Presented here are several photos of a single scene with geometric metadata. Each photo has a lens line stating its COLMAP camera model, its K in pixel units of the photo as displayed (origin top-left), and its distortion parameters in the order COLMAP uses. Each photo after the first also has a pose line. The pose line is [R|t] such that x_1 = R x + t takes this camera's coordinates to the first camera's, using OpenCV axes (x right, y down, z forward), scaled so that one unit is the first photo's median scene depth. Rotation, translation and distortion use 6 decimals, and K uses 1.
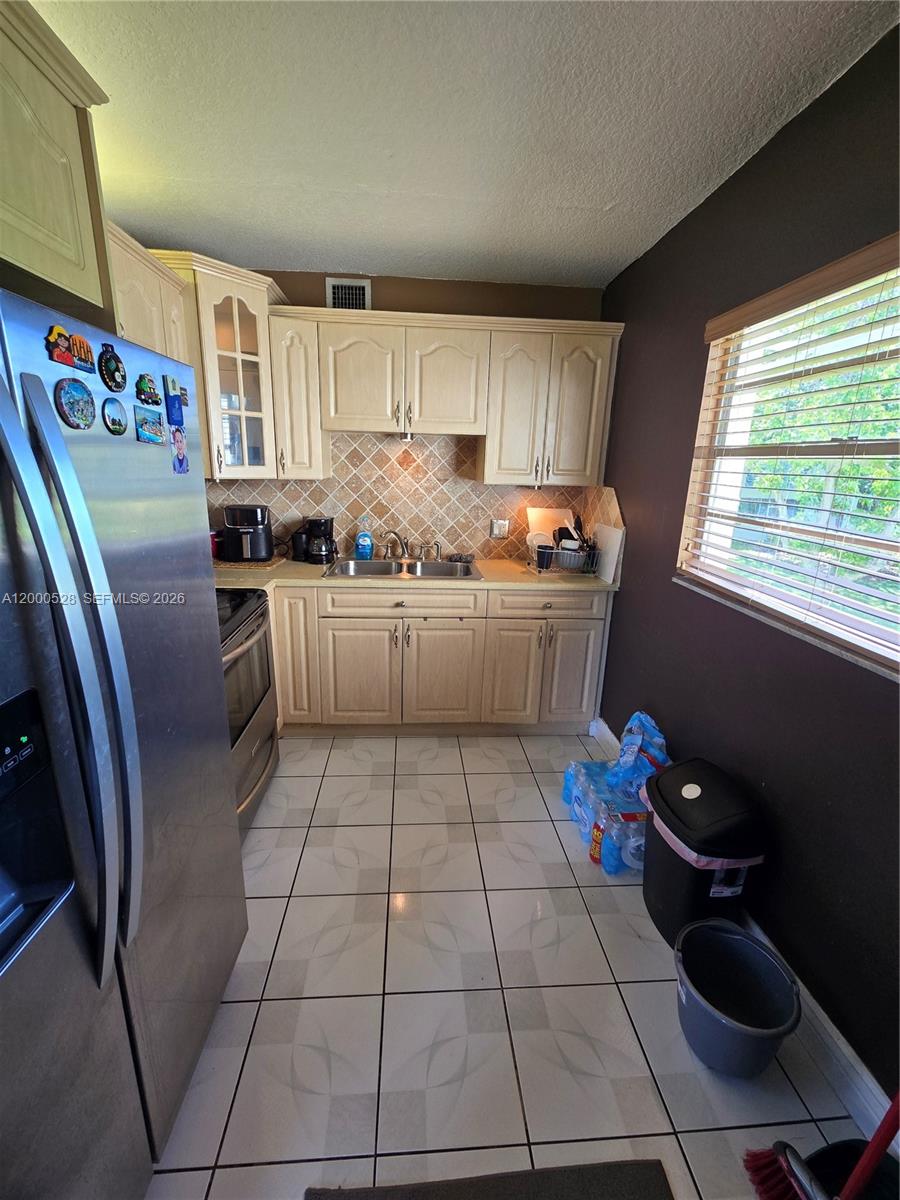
lens RADIAL K [[492.0, 0, 442.5], [0, 492.0, 591.0], [0, 0, 1]] dist [0.002463, -0.001632]
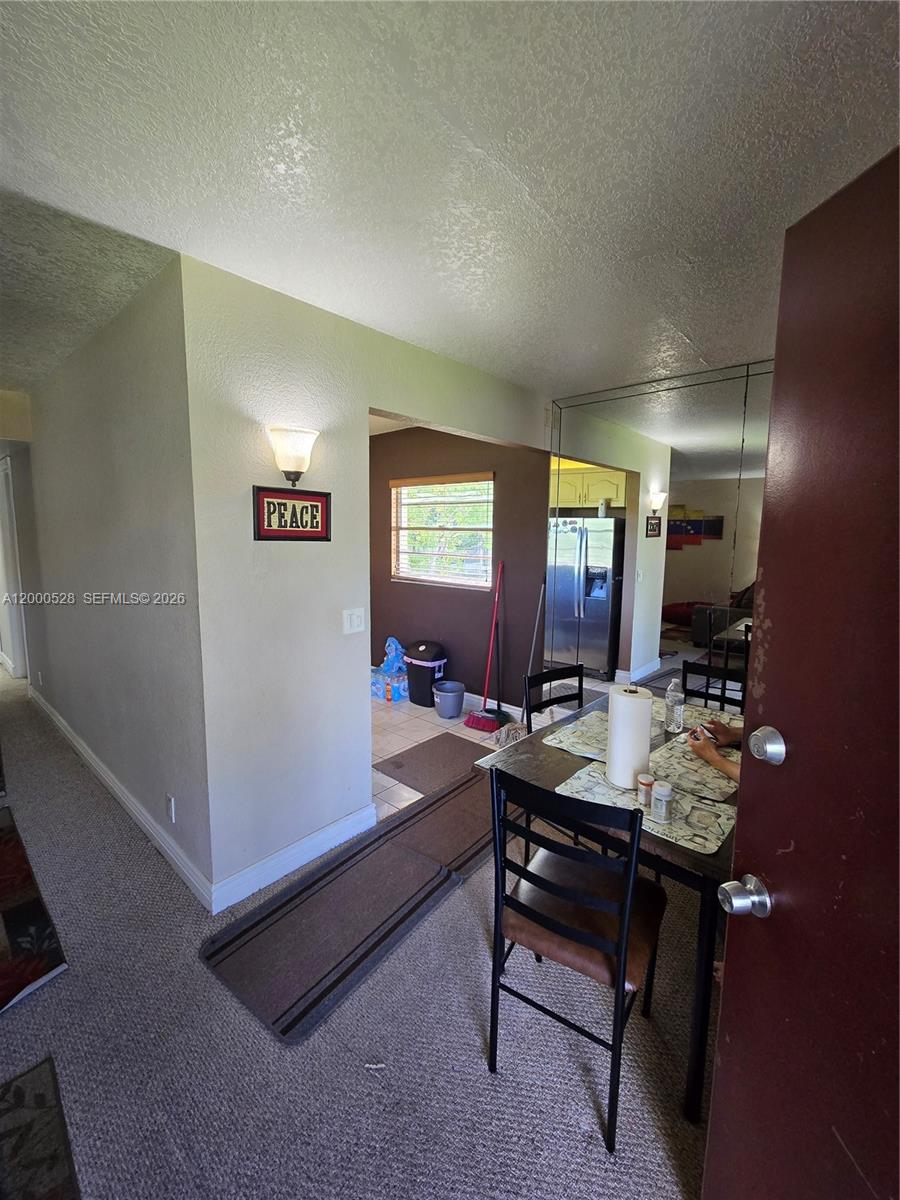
lens RADIAL K [[490.3, 0, 451.1], [0, 490.3, 592.6], [0, 0, 1]] dist [0.006443, -0.003989]
pose [[0.708585, -0.108735, 0.697198, -0.769353], [0.190859, 0.980760, -0.041017, 0.145786], [-0.679324, 0.162131, 0.715705, -0.691166]]
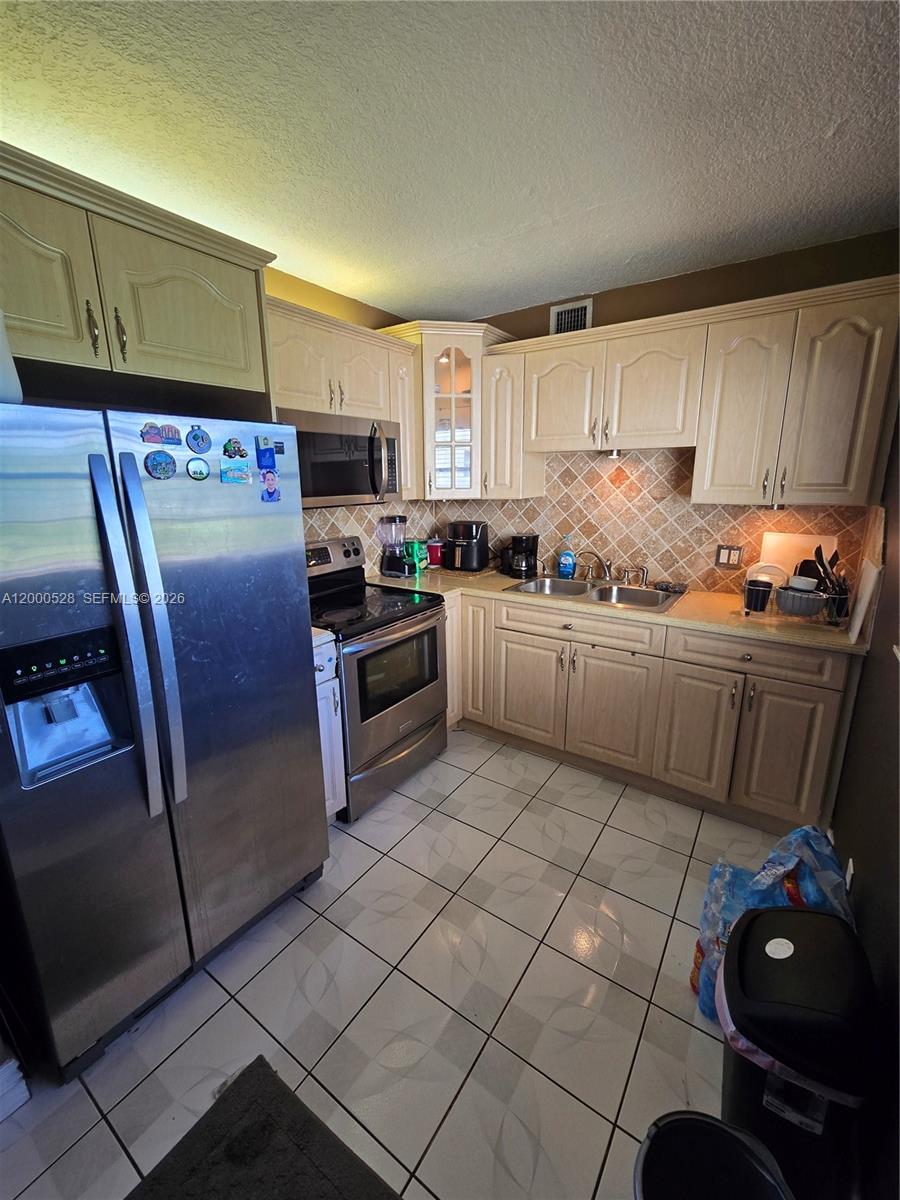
lens RADIAL K [[492.0, 0, 442.5], [0, 492.0, 591.0], [0, 0, 1]] dist [0.002463, -0.001632]
pose [[0.781987, 0.107338, -0.613984, 0.301832], [-0.124783, 0.992078, 0.014510, -0.025828], [0.610677, 0.065268, 0.789185, 0.076841]]
